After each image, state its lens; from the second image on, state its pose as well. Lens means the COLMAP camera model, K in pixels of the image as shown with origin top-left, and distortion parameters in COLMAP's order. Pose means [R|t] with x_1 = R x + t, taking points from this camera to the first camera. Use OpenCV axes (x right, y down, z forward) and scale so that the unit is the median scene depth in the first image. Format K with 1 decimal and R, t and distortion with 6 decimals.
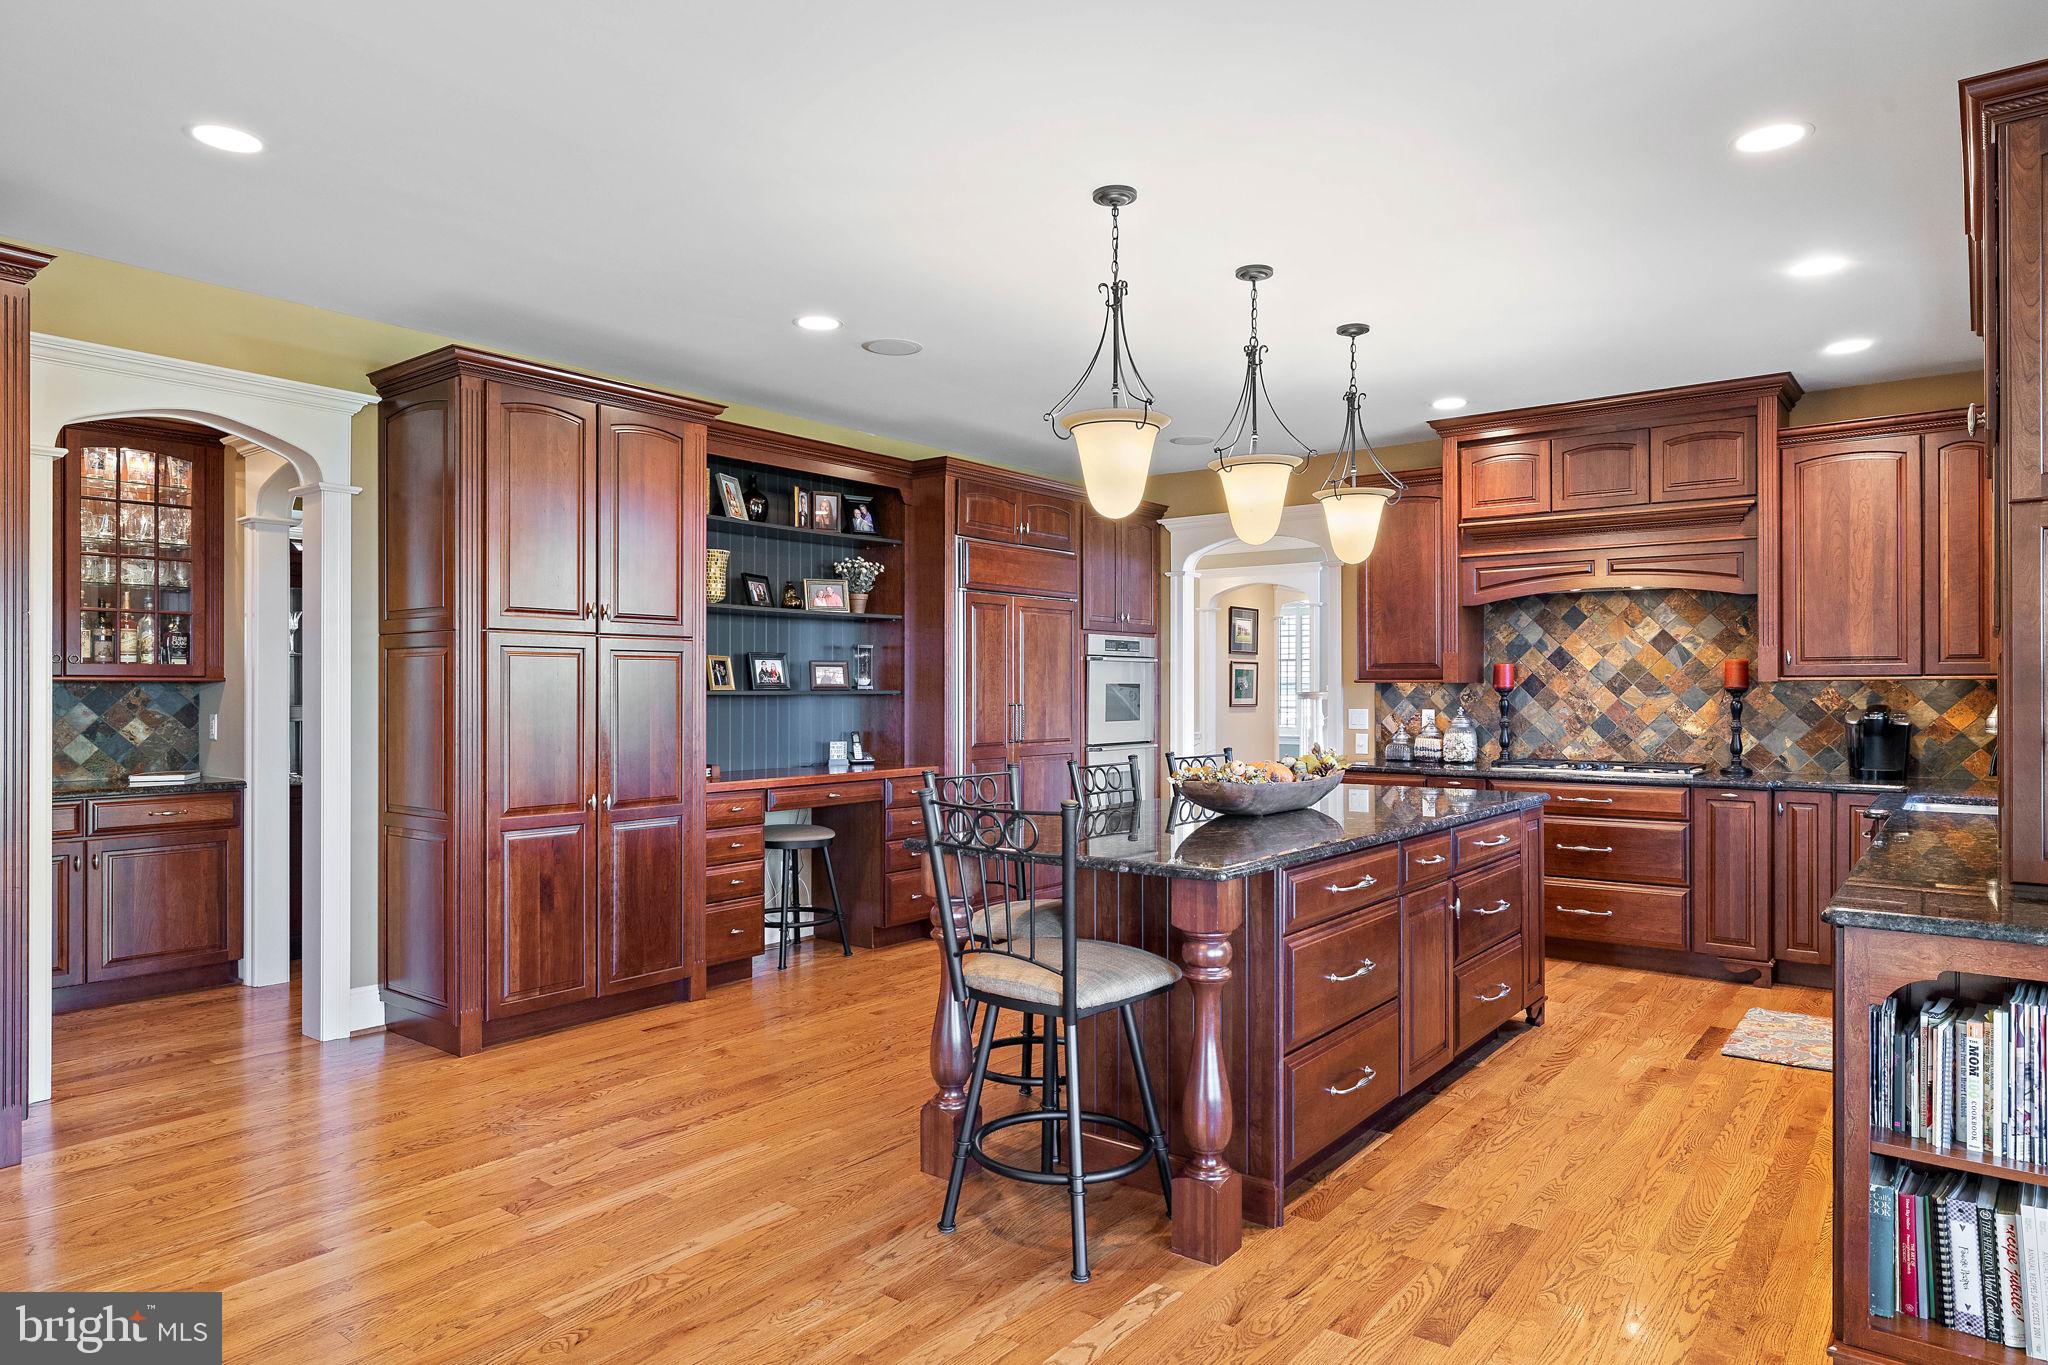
lens RADIAL K [[1223.7, 0, 1025.2], [0, 1223.7, 684.7], [0, 0, 1]] dist [-0.002426, 0.000072]
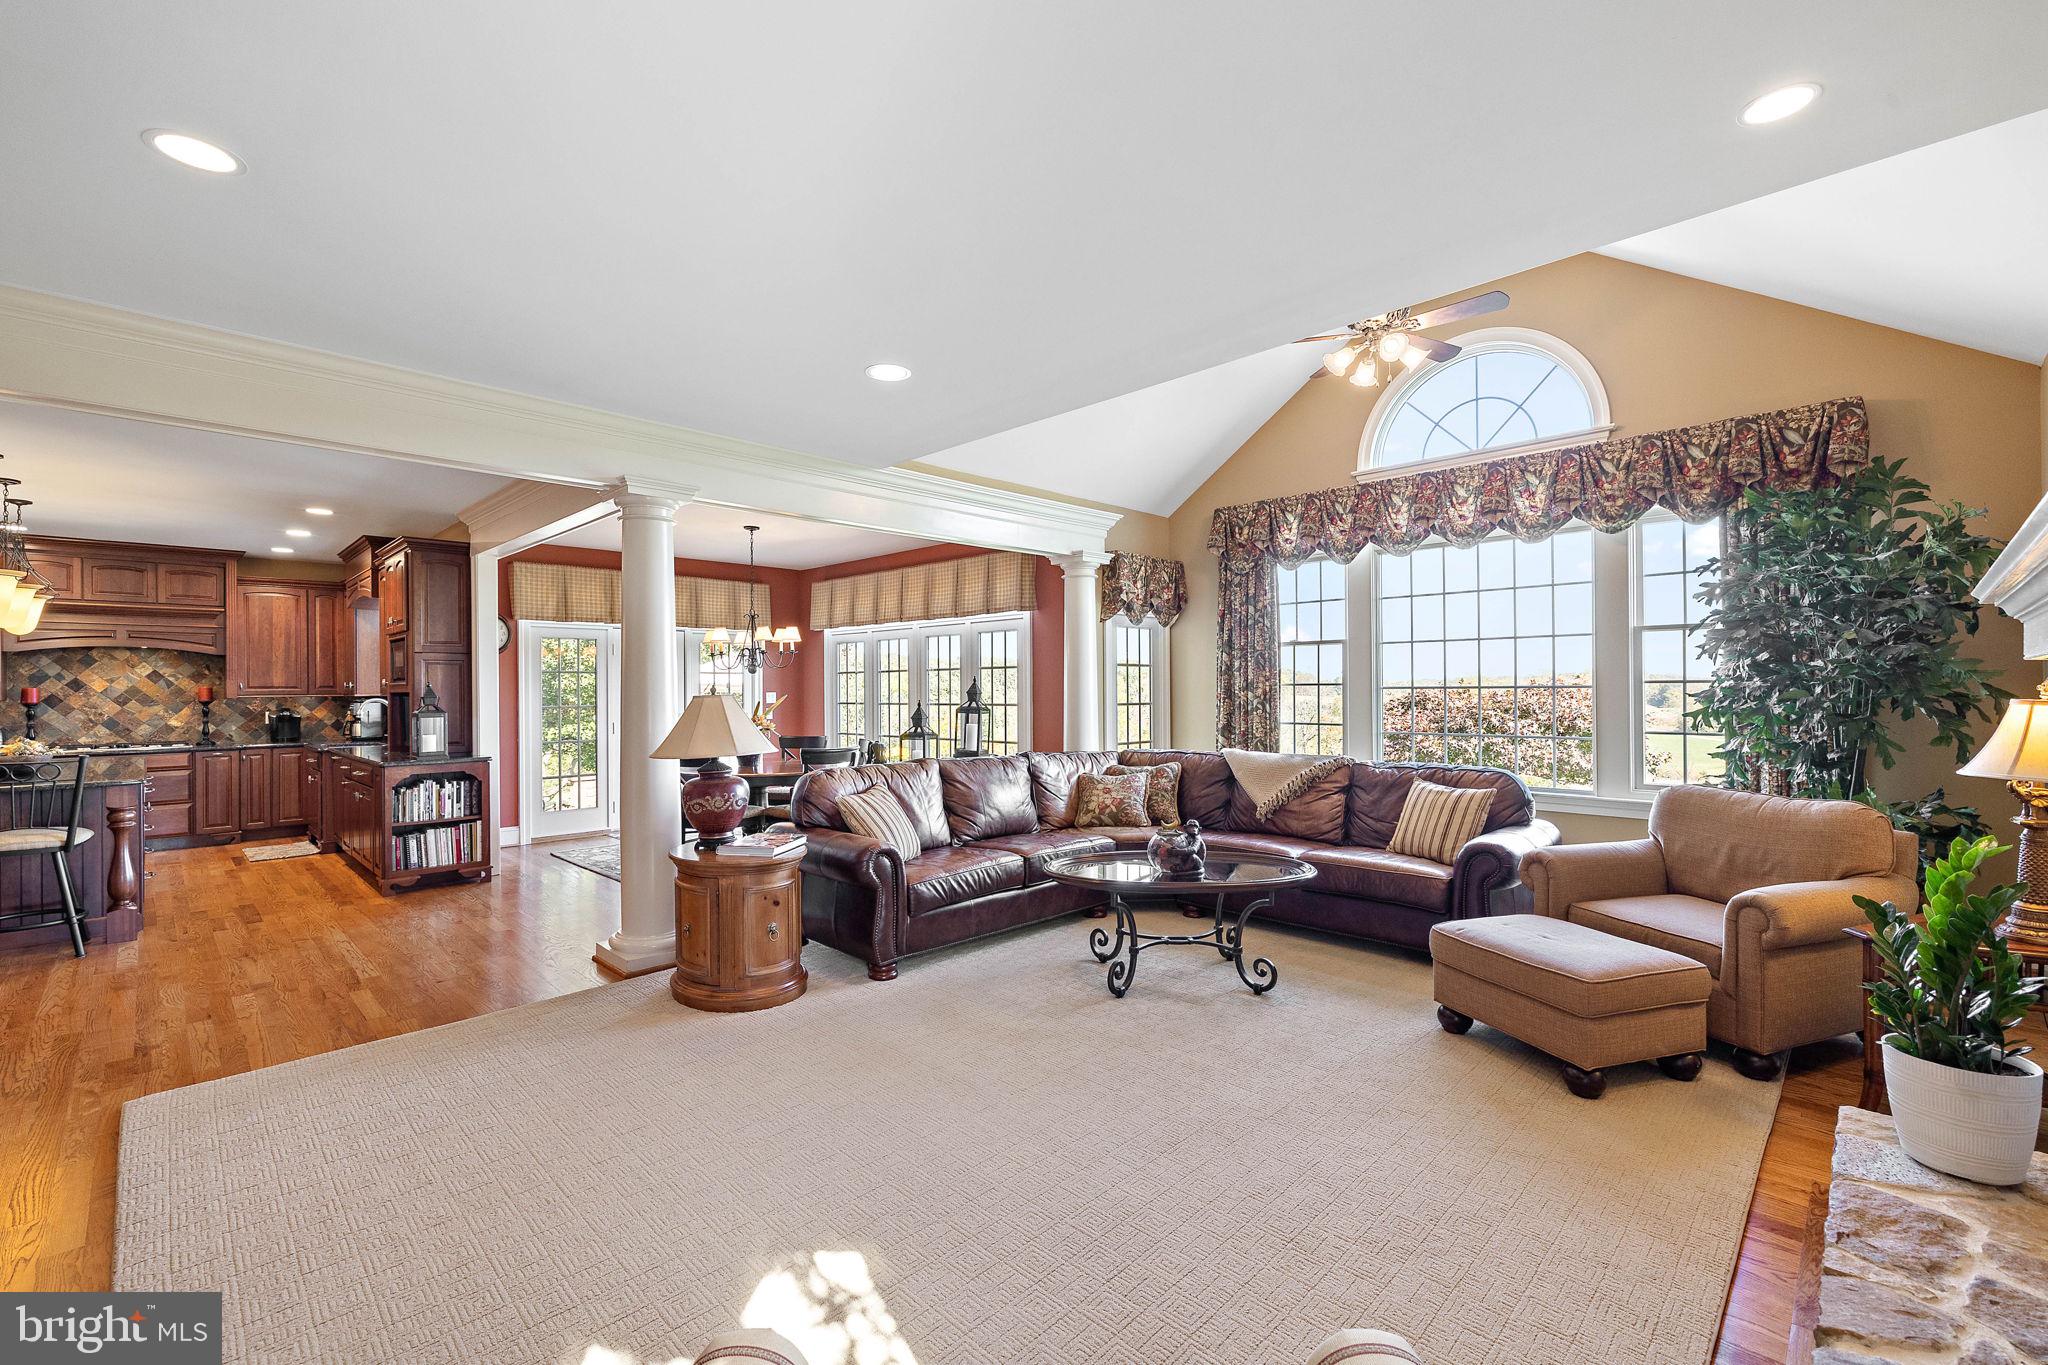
lens RADIAL K [[869.4, 0, 1035.6], [0, 869.4, 681.9], [0, 0, 1]] dist [0.004992, -0.000519]
pose [[0.110621, 0.005662, 0.993847, -0.665096], [0.001572, 0.999982, -0.005872, -0.018081], [-0.993861, 0.002212, 0.110610, -0.481143]]
